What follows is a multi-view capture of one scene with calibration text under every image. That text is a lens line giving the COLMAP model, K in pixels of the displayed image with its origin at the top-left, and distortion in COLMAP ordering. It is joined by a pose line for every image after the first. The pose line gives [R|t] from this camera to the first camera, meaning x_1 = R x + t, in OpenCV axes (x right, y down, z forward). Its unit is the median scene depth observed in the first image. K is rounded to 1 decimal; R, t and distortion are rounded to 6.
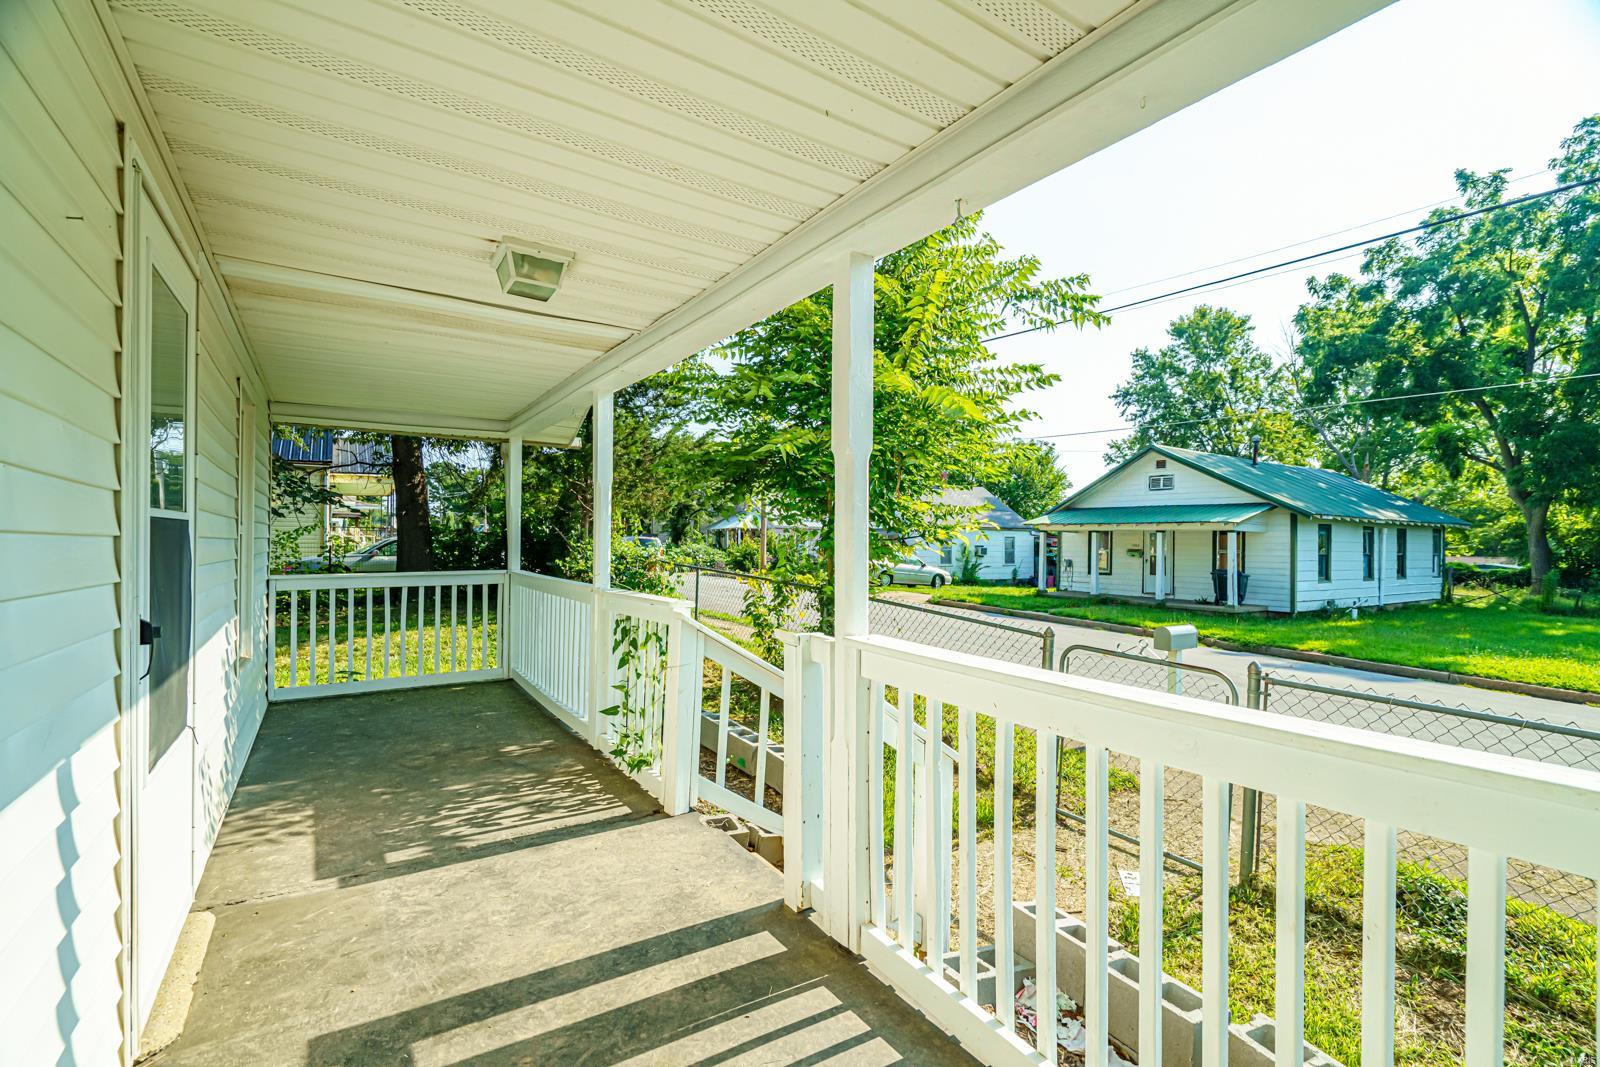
lens RADIAL K [[725.6, 0, 799.1], [0, 725.6, 539.4], [0, 0, 1]] dist [0.003821, 0.001038]
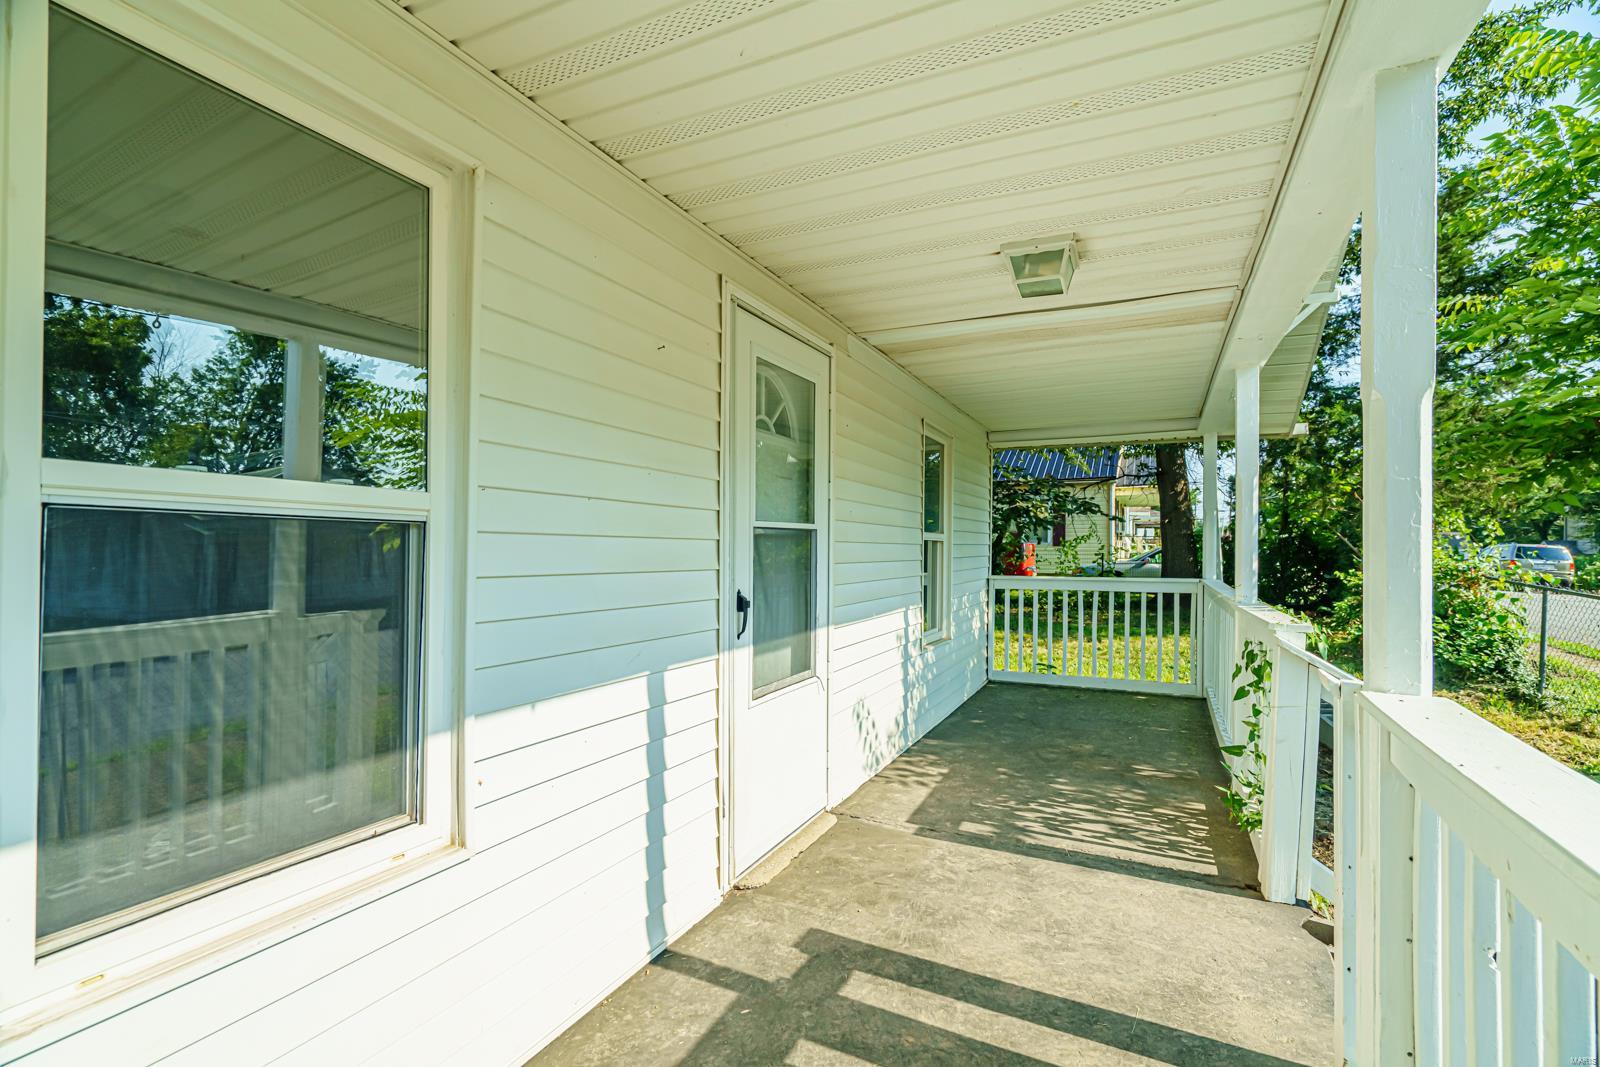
lens RADIAL K [[725.6, 0, 799.2], [0, 725.6, 536.8], [0, 0, 1]] dist [0.003821, 0.001038]
pose [[0.515830, -0.013093, -0.856591, 0.234135], [-0.000581, 0.999878, -0.015633, 0.007208], [0.856691, 0.008562, 0.515759, 0.170125]]
